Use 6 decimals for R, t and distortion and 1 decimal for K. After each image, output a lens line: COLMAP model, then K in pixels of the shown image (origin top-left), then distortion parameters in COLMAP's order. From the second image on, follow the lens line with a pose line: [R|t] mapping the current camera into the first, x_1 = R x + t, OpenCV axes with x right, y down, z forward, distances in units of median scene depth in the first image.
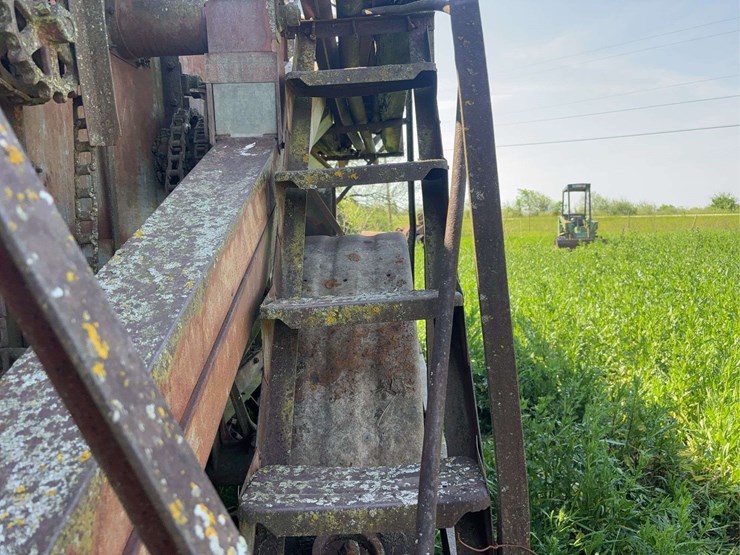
lens RADIAL K [[560.8, 0, 370.0], [0, 560.8, 277.5], [0, 0, 1]] dist [0.076295, -0.095617]
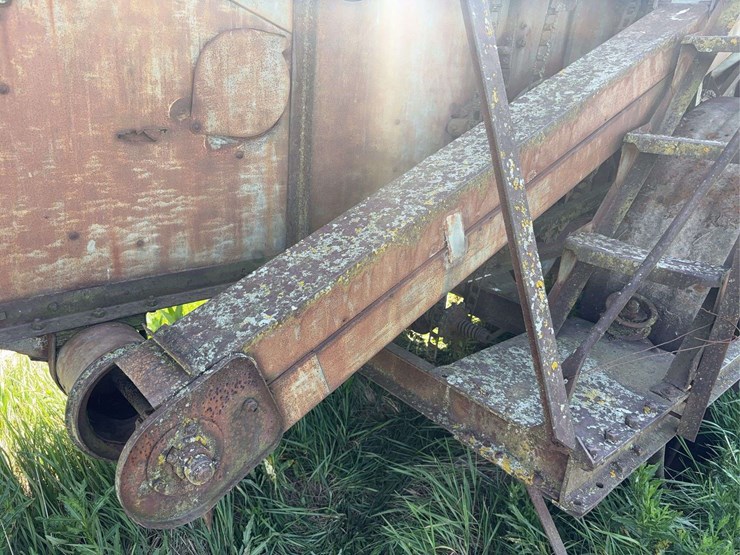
lens RADIAL K [[560.8, 0, 370.0], [0, 560.8, 277.5], [0, 0, 1]] dist [0.076295, -0.095617]
pose [[0.681021, 0.345788, -0.645477, 0.489597], [-0.177423, 0.933136, 0.312696, 0.064447], [0.710445, -0.098430, 0.696836, -0.616566]]
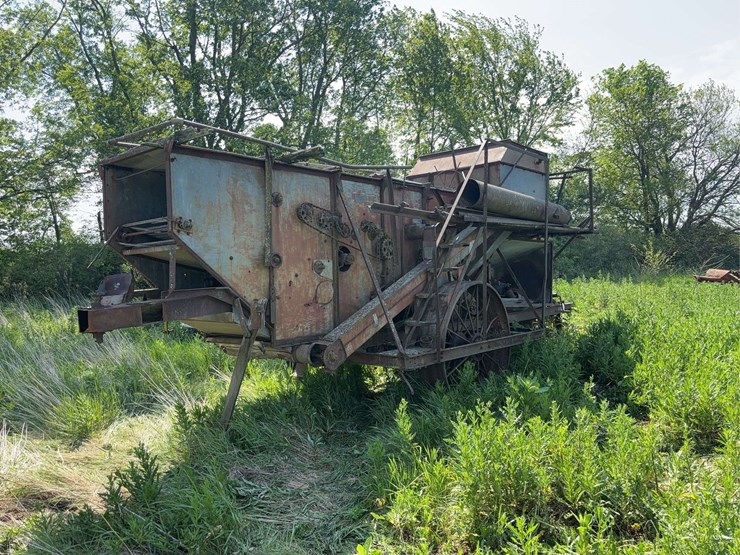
lens RADIAL K [[560.8, 0, 370.0], [0, 560.8, 277.5], [0, 0, 1]] dist [0.076295, -0.095617]
pose [[0.775020, 0.057994, -0.629270, 3.522955], [-0.081941, 0.996596, -0.009072, -0.036448], [0.626602, 0.058594, 0.777134, -4.373275]]
